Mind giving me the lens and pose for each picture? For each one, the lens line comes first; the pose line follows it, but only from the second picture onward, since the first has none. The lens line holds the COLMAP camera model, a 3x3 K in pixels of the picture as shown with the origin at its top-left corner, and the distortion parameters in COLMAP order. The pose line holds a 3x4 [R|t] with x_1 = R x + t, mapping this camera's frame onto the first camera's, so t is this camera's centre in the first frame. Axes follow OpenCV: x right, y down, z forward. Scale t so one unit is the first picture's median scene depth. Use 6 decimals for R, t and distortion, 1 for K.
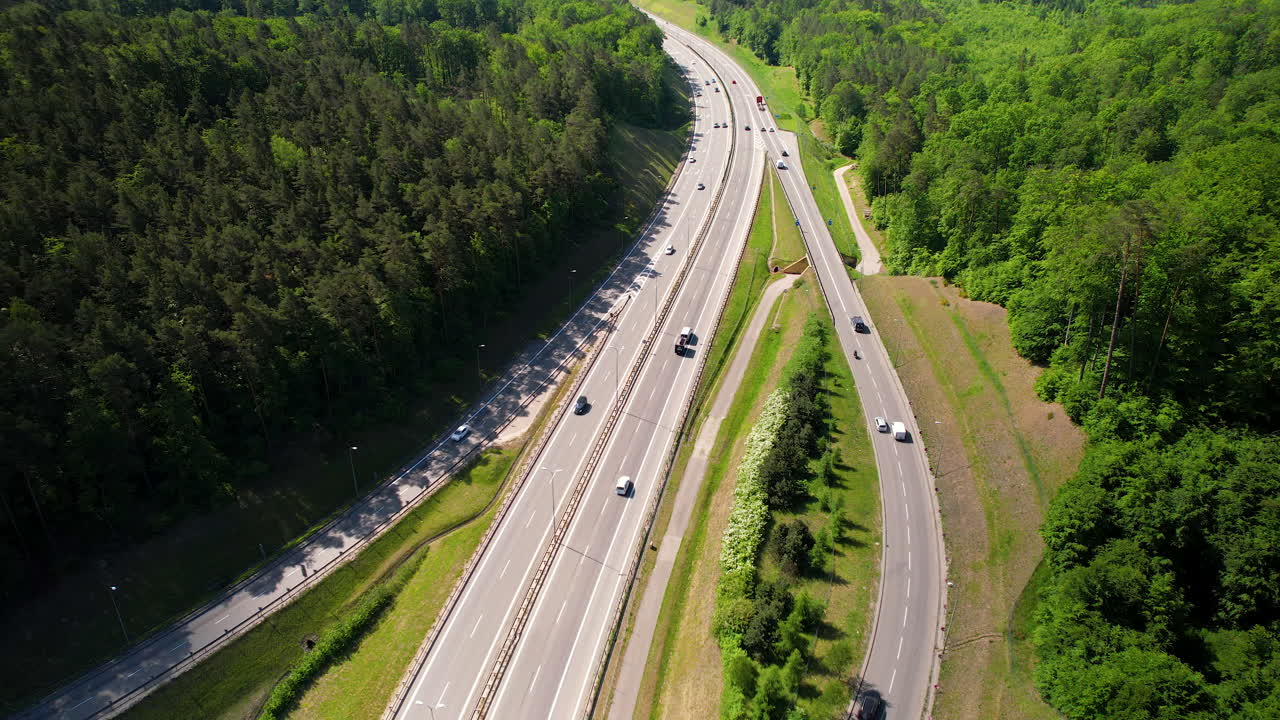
lens RADIAL K [[848.7, 0, 640.0], [0, 848.7, 360.0], [0, 0, 1]] dist [-0.077319, 0.073191]
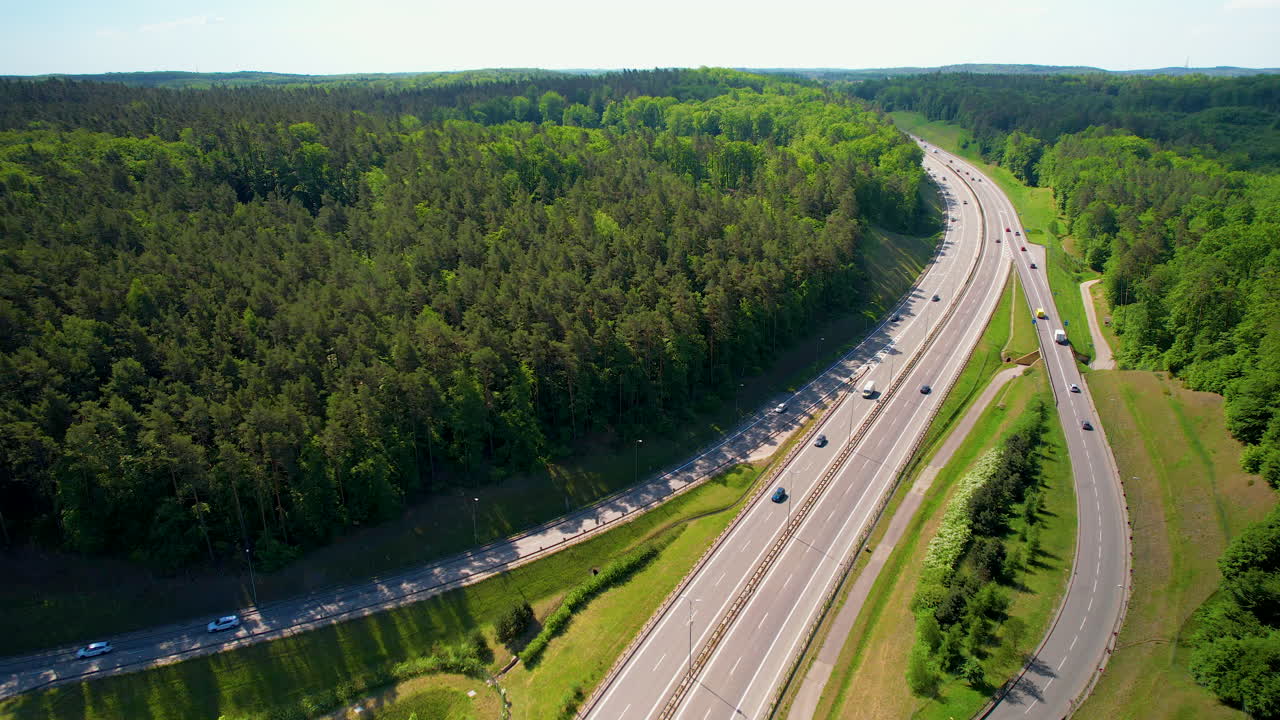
lens RADIAL K [[848.7, 0, 640.0], [0, 848.7, 360.0], [0, 0, 1]] dist [-0.077319, 0.073191]
pose [[0.956128, 0.092801, -0.277863, 0.009734], [-0.128235, 0.985381, -0.112157, 0.102883], [0.263393, 0.142868, 0.954051, -0.213619]]
